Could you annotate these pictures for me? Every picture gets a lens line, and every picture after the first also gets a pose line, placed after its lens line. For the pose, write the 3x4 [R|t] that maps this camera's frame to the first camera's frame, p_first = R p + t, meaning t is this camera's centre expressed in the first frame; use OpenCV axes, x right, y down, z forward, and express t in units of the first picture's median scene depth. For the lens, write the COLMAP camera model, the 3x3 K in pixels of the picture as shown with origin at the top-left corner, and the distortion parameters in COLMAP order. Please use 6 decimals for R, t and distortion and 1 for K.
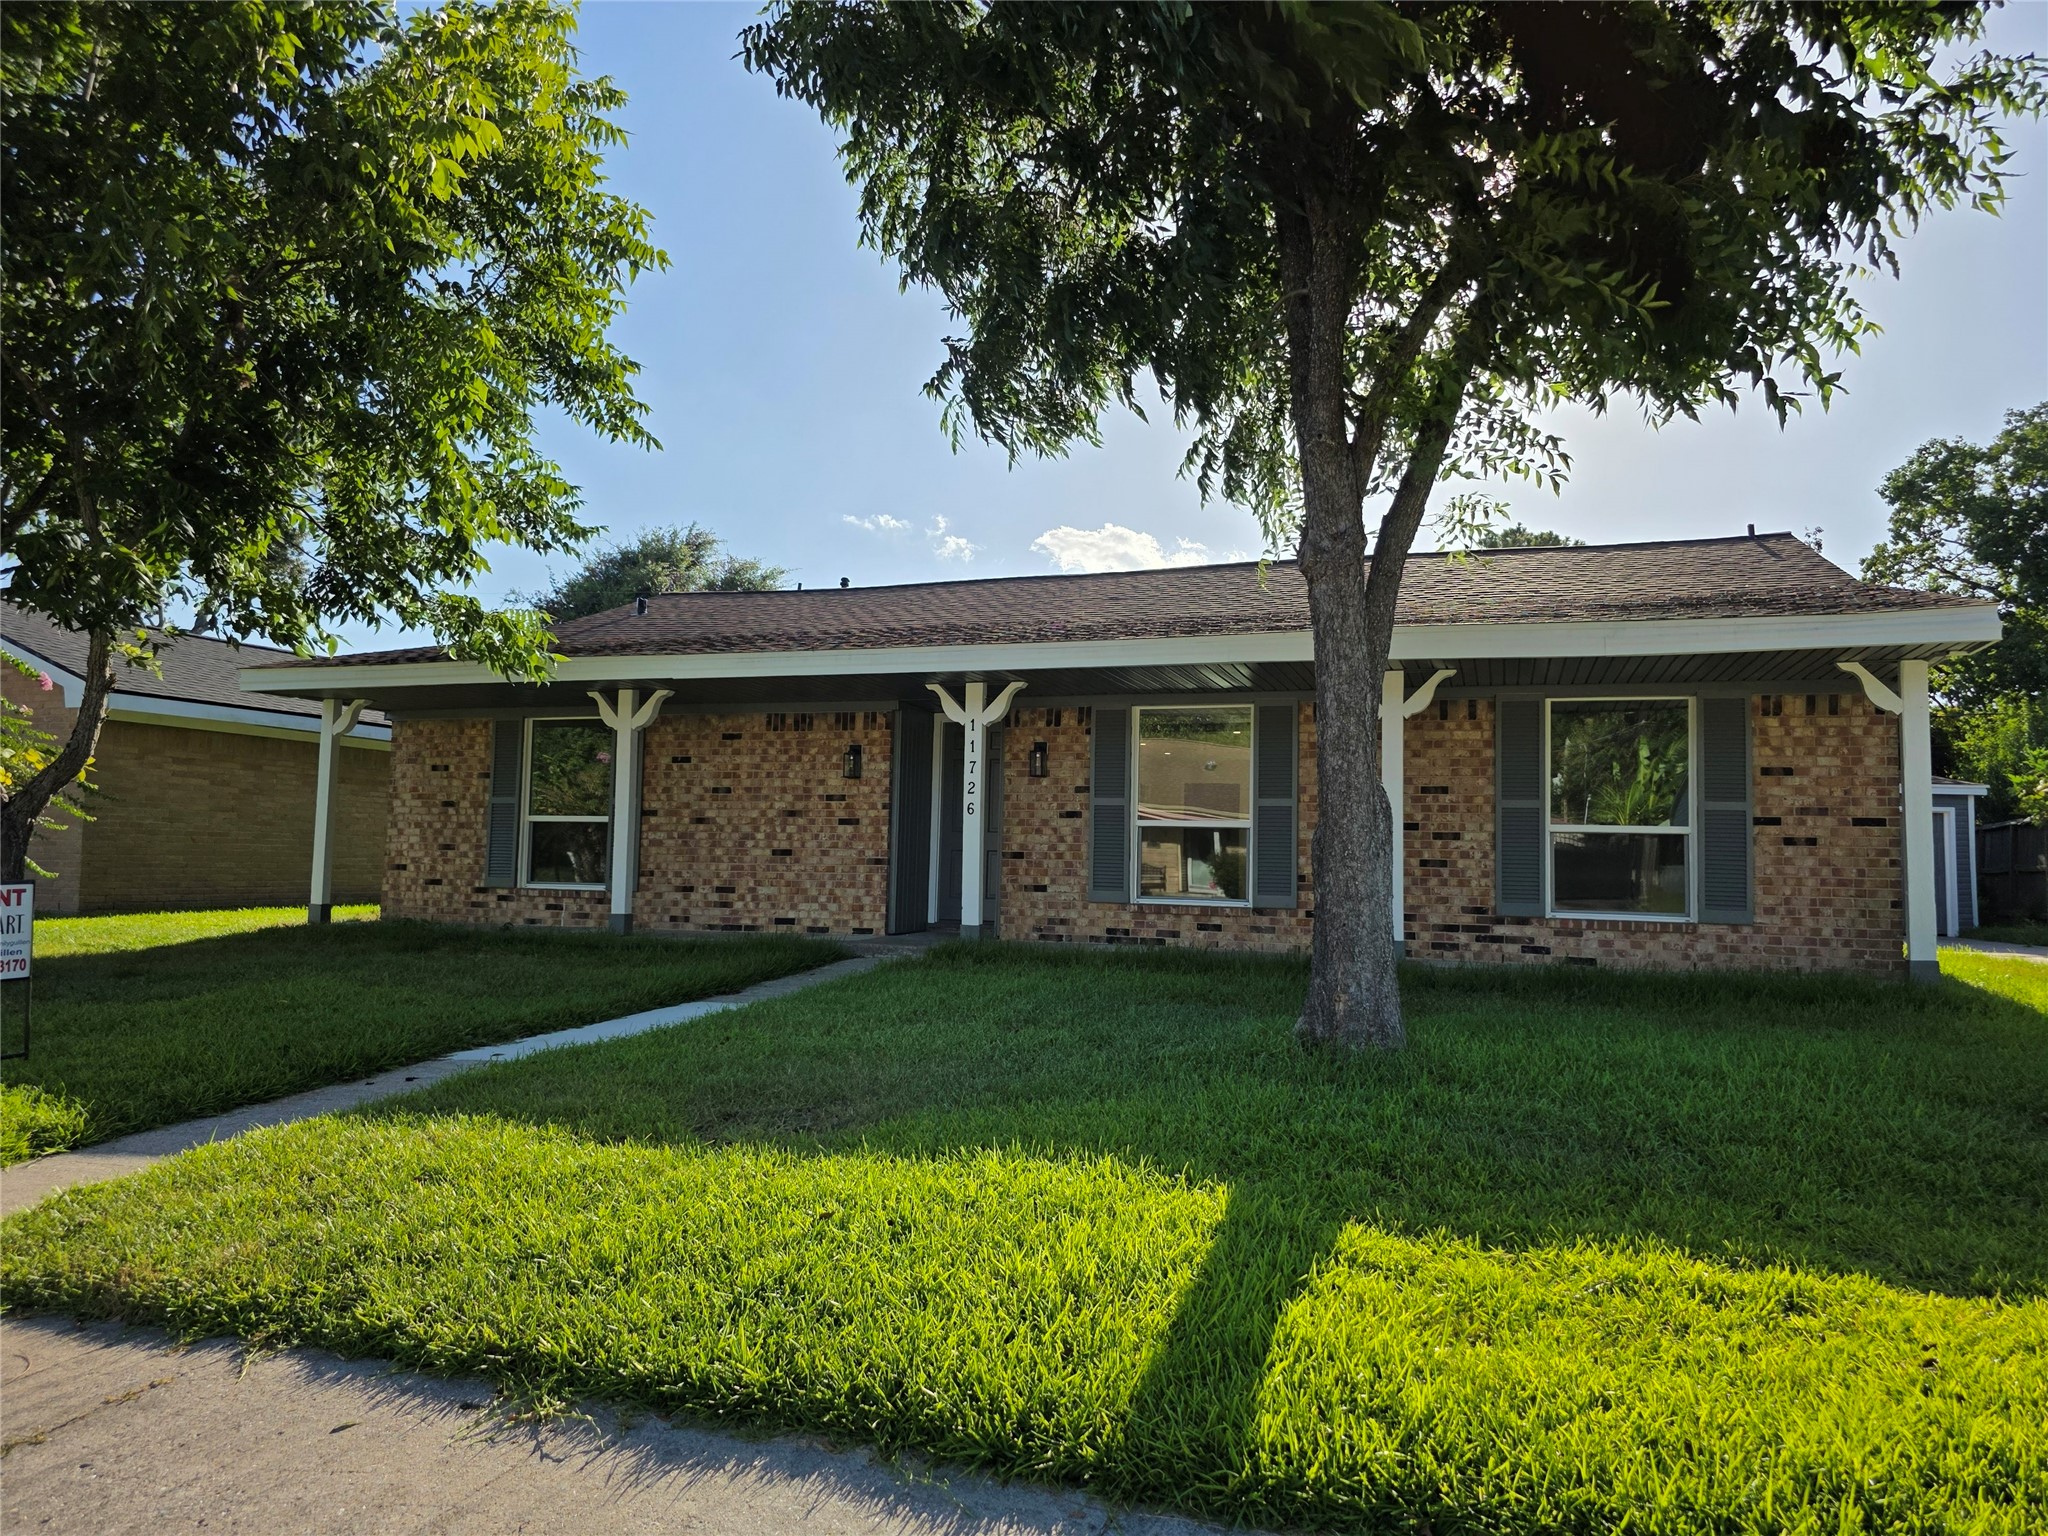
lens RADIAL K [[1392.0, 0, 1037.4], [0, 1392.0, 757.2], [0, 0, 1]] dist [0.052595, -0.039800]
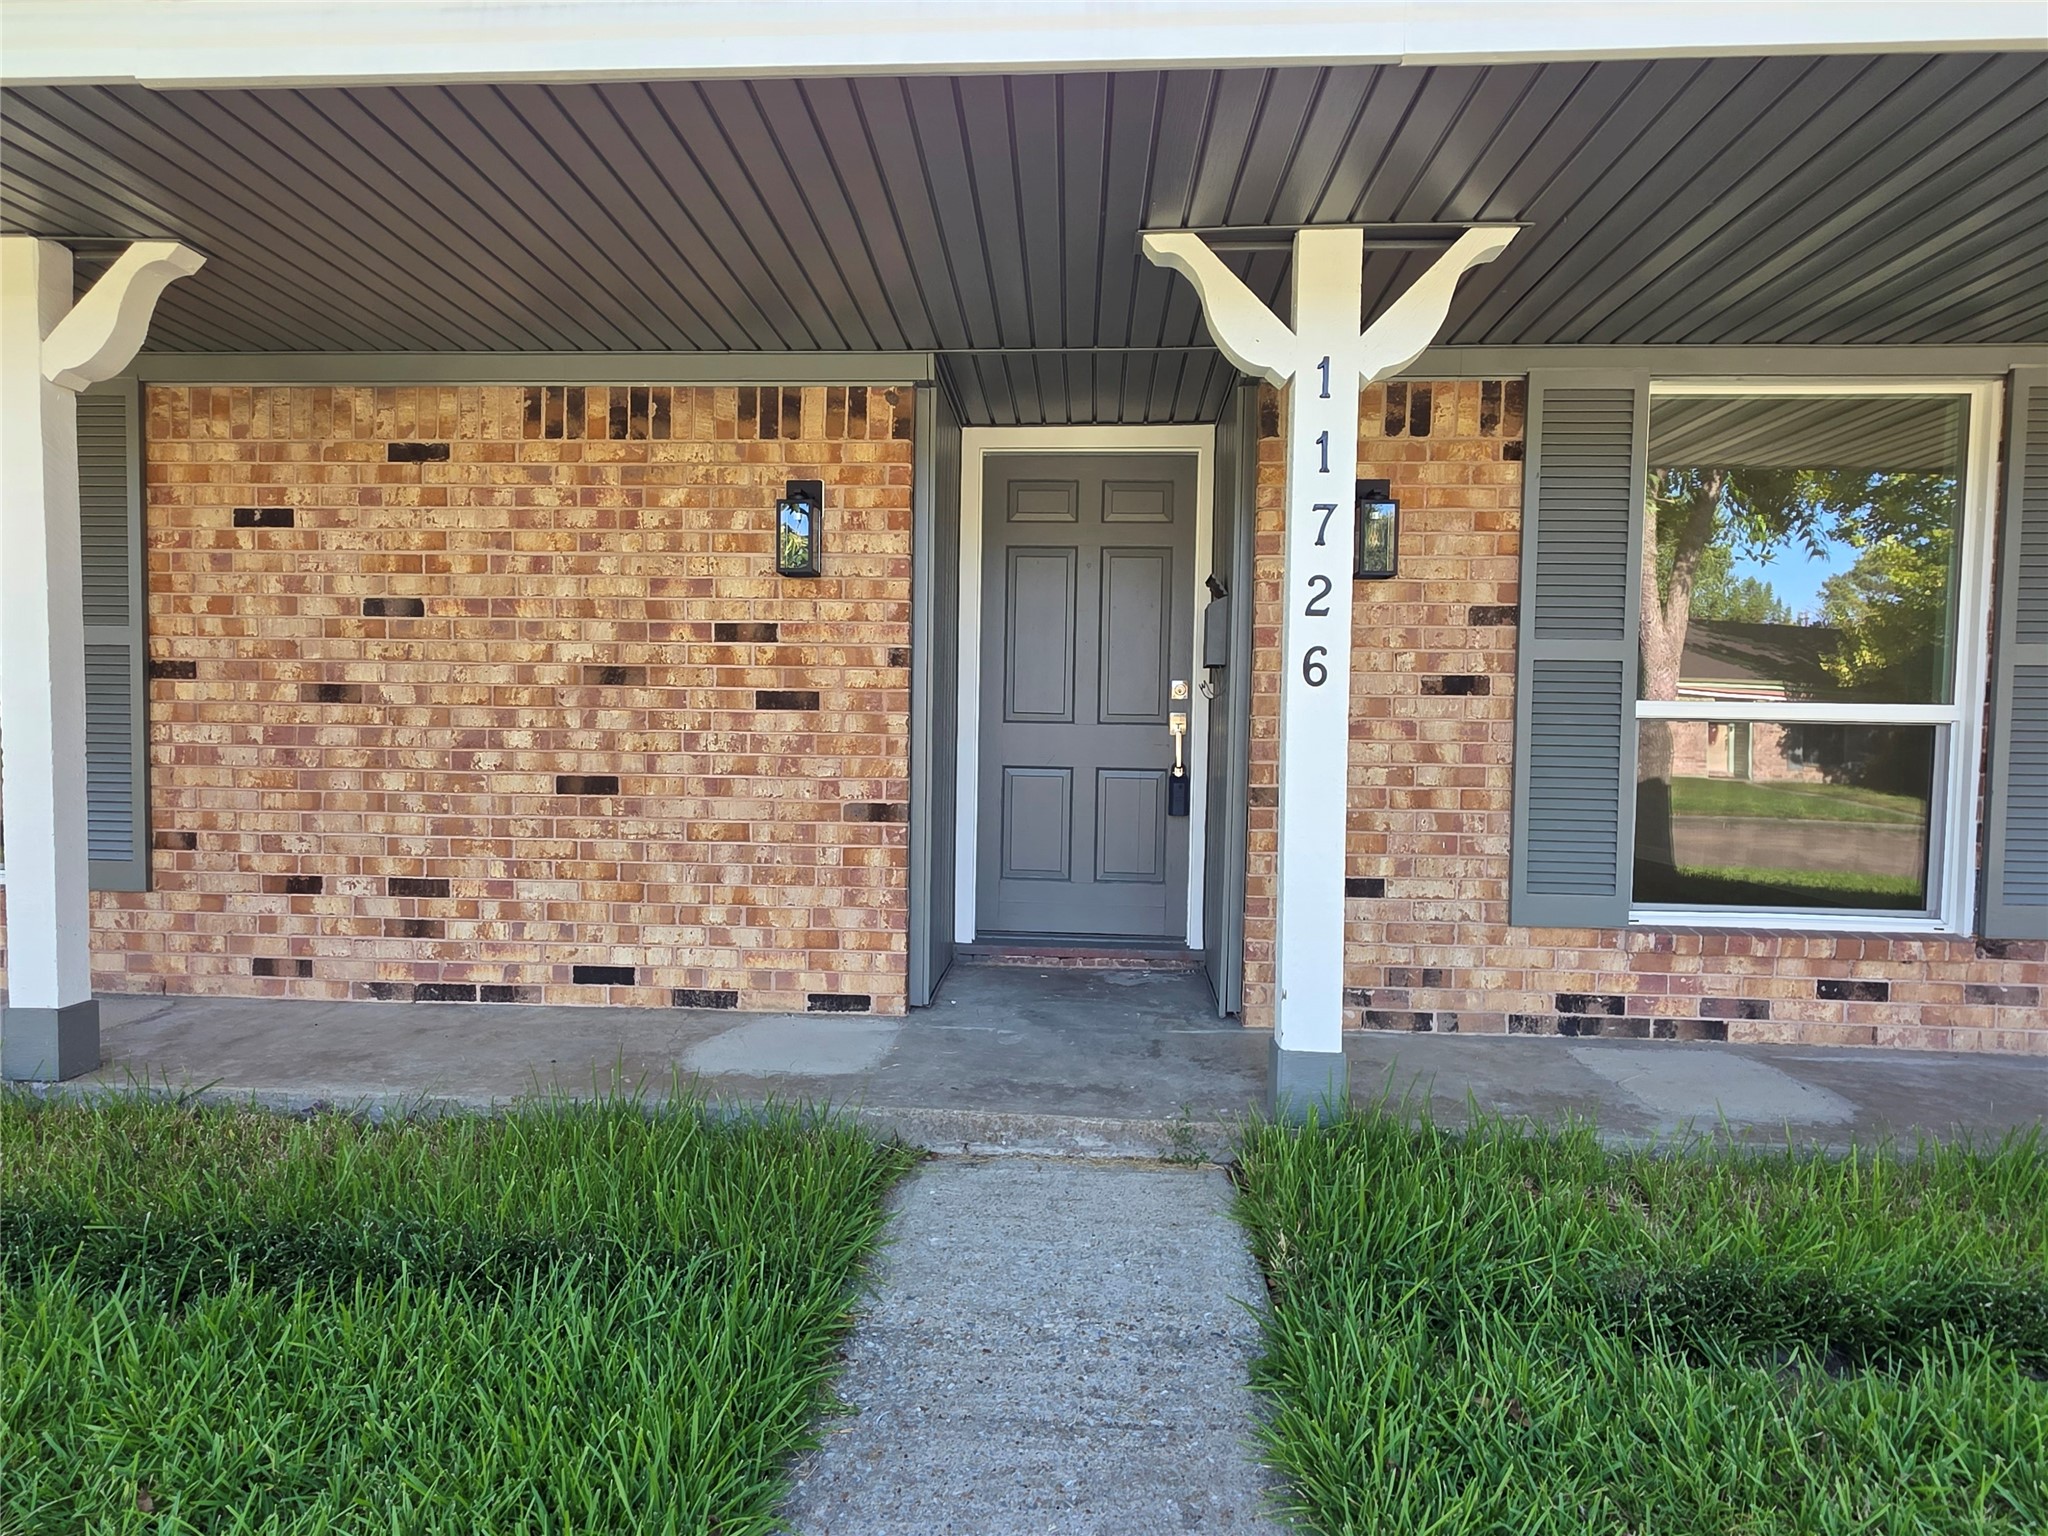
lens RADIAL K [[1169.1, 0, 1005.3], [0, 1169.1, 785.3], [0, 0, 1]] dist [-0.005839, 0.001644]
pose [[0.966095, -0.015091, 0.257747, -0.158575], [-0.018247, 0.991803, 0.126467, 0.028991], [-0.257543, -0.126882, 0.957900, 0.693733]]
